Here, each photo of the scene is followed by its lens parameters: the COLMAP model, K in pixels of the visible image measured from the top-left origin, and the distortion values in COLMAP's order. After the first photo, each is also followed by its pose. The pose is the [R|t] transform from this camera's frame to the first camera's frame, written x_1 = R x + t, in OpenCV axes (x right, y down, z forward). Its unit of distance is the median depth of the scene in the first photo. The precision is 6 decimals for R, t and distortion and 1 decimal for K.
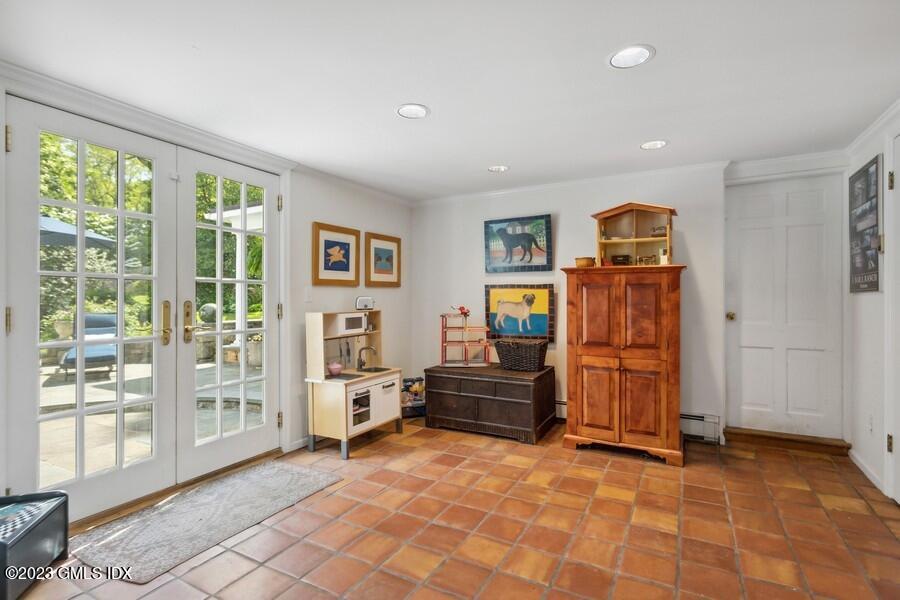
lens RADIAL K [[435.0, 0, 446.3], [0, 435.0, 295.8], [0, 0, 1]] dist [0.002496, 0.001600]
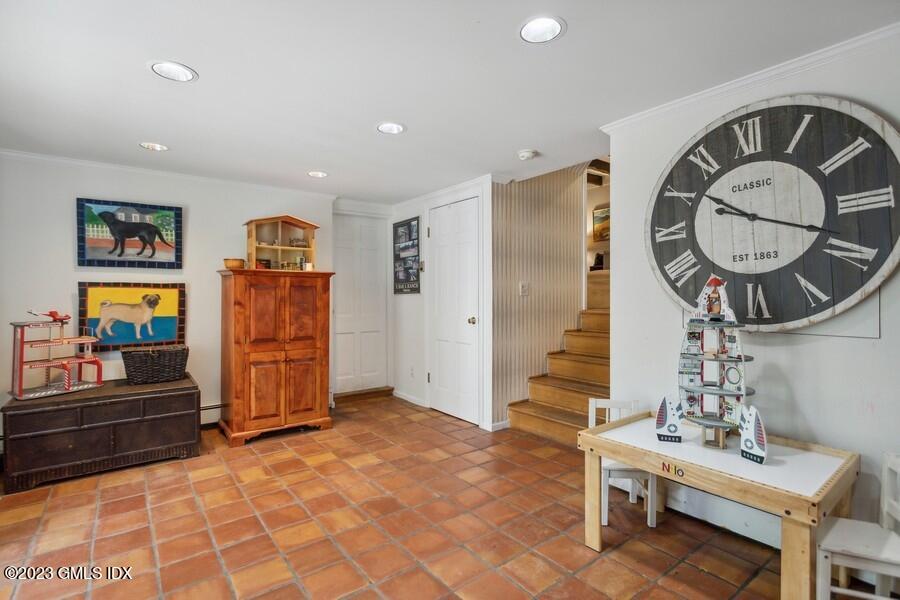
lens RADIAL K [[435.0, 0, 441.0], [0, 435.0, 297.3], [0, 0, 1]] dist [0.002496, 0.001600]
pose [[0.423660, -0.002038, 0.905819, -0.457681], [0.001569, 0.999998, 0.001516, 0.002230], [-0.905820, 0.000779, 0.423663, 0.146722]]
